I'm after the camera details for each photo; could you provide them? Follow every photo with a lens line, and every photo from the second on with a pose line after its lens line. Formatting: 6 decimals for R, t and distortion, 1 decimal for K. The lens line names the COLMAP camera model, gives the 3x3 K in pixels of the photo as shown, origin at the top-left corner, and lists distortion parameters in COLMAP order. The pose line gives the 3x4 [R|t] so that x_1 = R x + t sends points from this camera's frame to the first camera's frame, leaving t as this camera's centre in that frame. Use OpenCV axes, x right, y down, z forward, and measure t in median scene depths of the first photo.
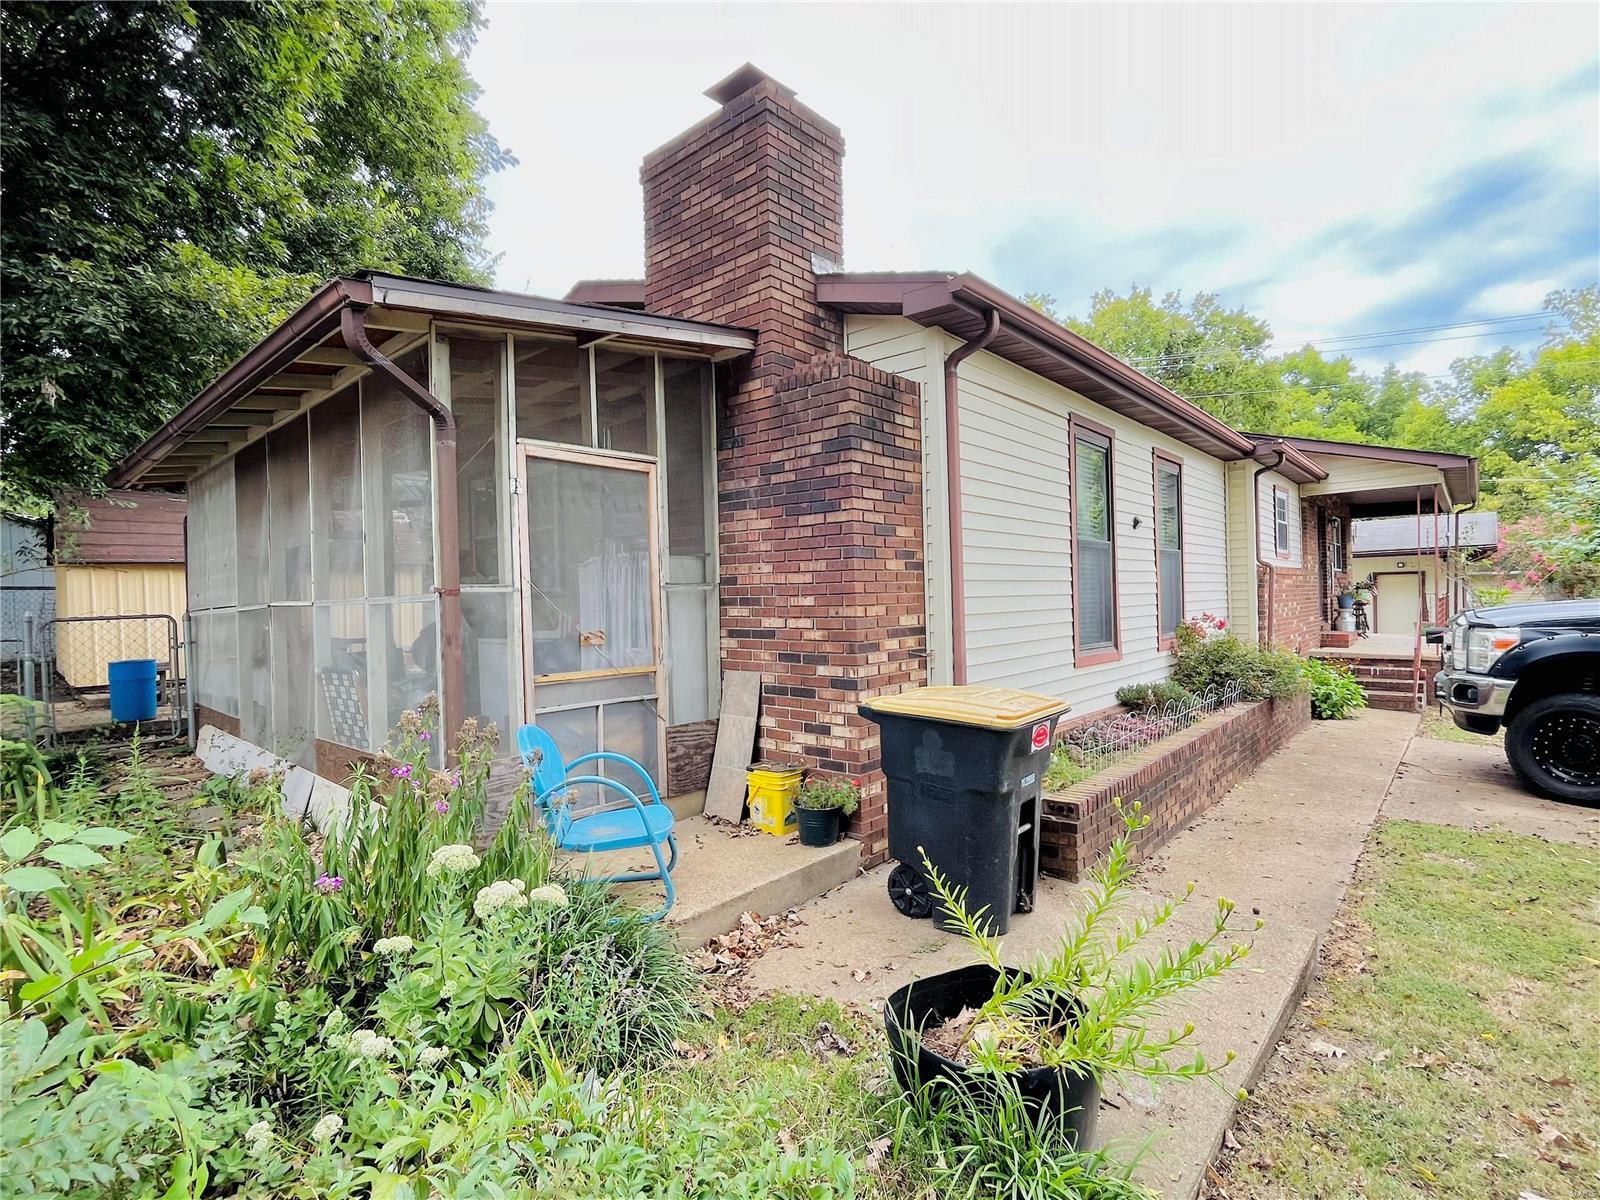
lens RADIAL K [[779.0, 0, 792.9], [0, 779.0, 603.0], [0, 0, 1]] dist [-0.001867, -0.001935]
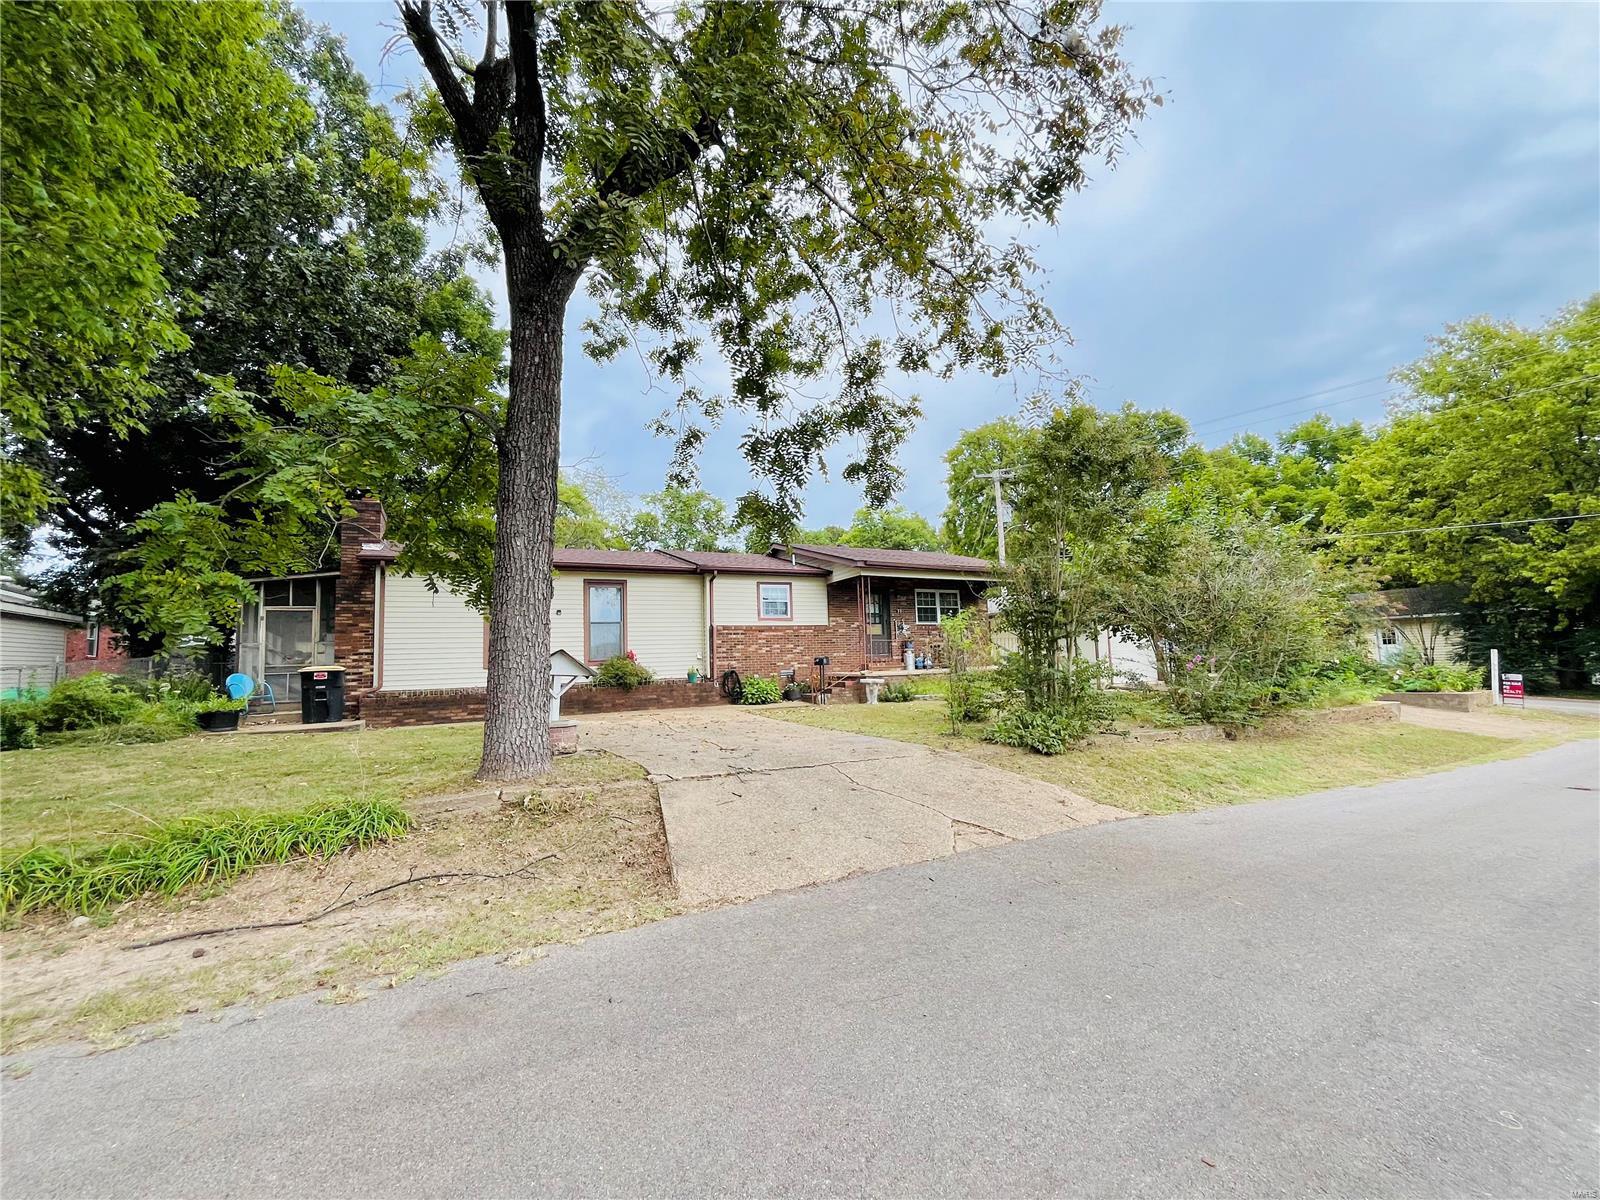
lens RADIAL K [[655.6, 0, 797.2], [0, 655.6, 604.5], [0, 0, 1]] dist [-0.002955, 0.000148]
pose [[0.937171, -0.044998, -0.345956, 2.700138], [0.014081, 0.995718, -0.091367, 0.102055], [0.348586, 0.080755, 0.933791, -0.960037]]
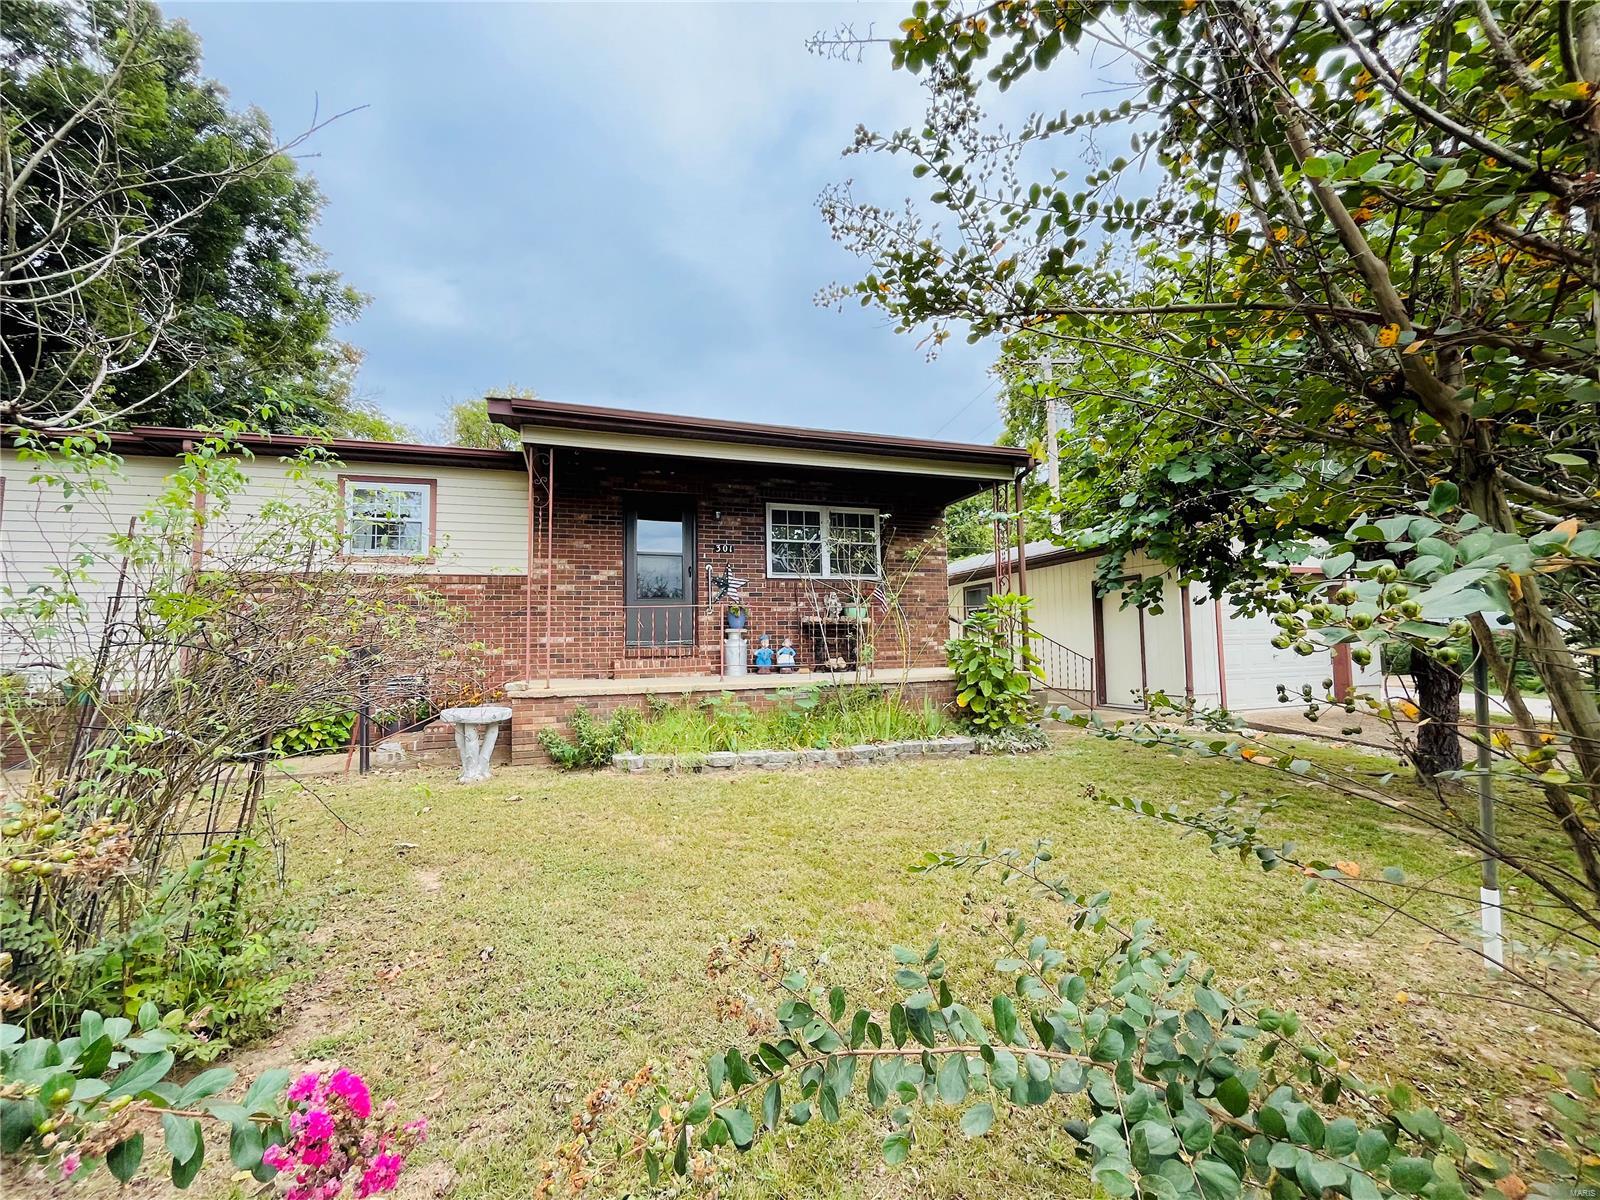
lens RADIAL K [[655.6, 0, 800.5], [0, 655.6, 606.1], [0, 0, 1]] dist [-0.002955, 0.000148]
pose [[0.867647, -0.034475, -0.495984, 2.996687], [0.001932, 0.997819, -0.065975, 0.075078], [0.497177, 0.056285, 0.865822, 1.383374]]
